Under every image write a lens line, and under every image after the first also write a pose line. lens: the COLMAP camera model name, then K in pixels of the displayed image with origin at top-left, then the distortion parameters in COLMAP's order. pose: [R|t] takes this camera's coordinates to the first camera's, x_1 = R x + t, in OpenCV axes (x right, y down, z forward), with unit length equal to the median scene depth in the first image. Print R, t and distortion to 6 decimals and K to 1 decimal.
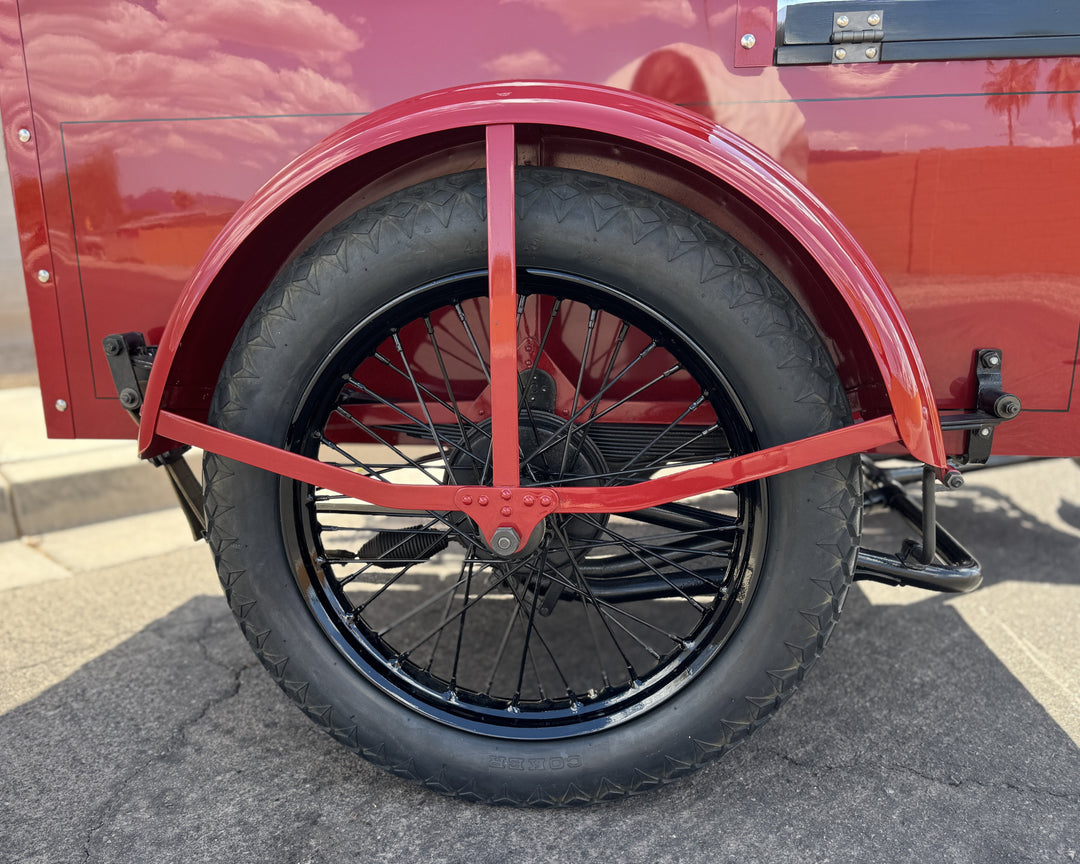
lens RADIAL K [[900.5, 0, 508.8], [0, 900.5, 487.7], [0, 0, 1]] dist [0.007046, -0.012581]
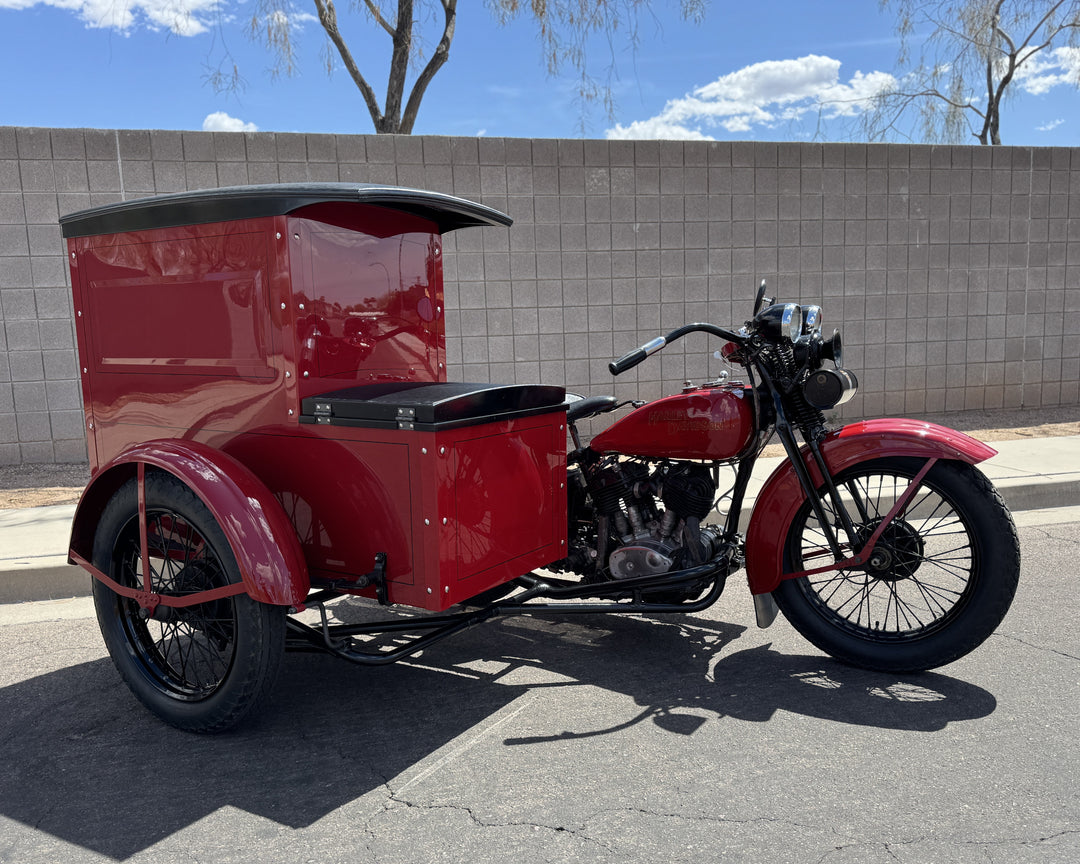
lens RADIAL K [[889.9, 0, 533.9], [0, 889.9, 485.1], [0, 0, 1]] dist [0.031729, -0.024894]
pose [[0.906465, 0.065902, -0.417106, 1.760119], [-0.100630, 0.993003, -0.061801, -0.221590], [0.410115, 0.097994, 0.906754, -0.788264]]
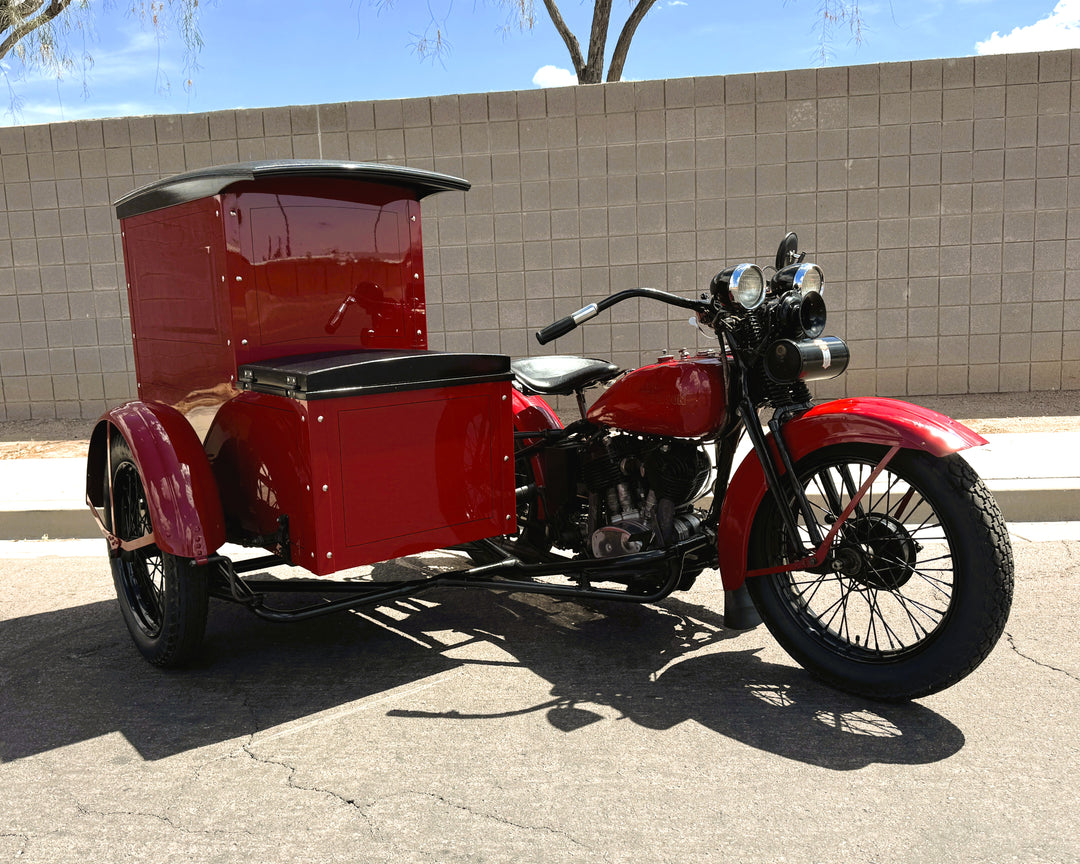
lens RADIAL K [[942.6, 0, 516.9], [0, 942.6, 444.5], [0, 0, 1]] dist [0.049860, -0.077611]
pose [[0.704328, 0.101779, -0.702541, 2.602235], [-0.158103, 0.987301, -0.015472, -0.383921], [0.692045, 0.121971, 0.711476, -0.288102]]
